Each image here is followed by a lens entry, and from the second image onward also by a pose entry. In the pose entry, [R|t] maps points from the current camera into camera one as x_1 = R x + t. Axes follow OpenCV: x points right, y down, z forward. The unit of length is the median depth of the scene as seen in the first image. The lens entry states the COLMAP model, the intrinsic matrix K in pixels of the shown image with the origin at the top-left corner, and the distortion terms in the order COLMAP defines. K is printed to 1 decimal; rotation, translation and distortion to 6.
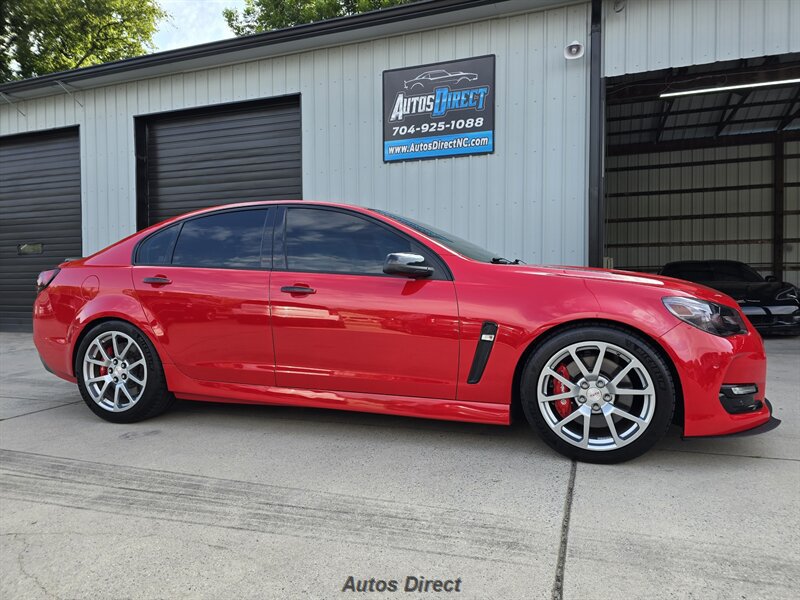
lens RADIAL K [[536.5, 0, 404.2], [0, 536.5, 298.5], [0, 0, 1]] dist [0.072985, -0.070762]
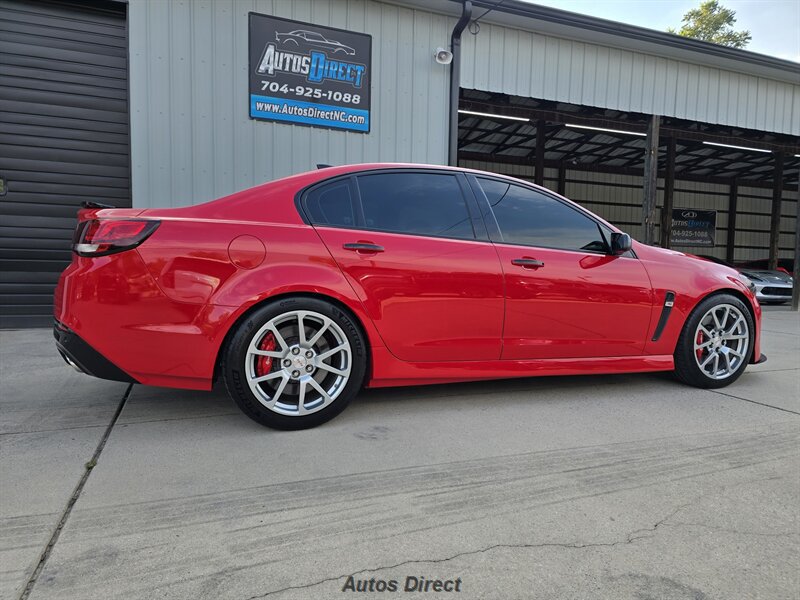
lens RADIAL K [[532.5, 0, 399.0], [0, 532.5, 302.5], [0, 0, 1]] dist [0.077435, -0.072838]
pose [[0.758121, -0.021250, 0.651768, -0.451704], [-0.010516, 0.998941, 0.044801, 0.006640], [-0.652029, -0.040819, 0.757094, 0.169290]]
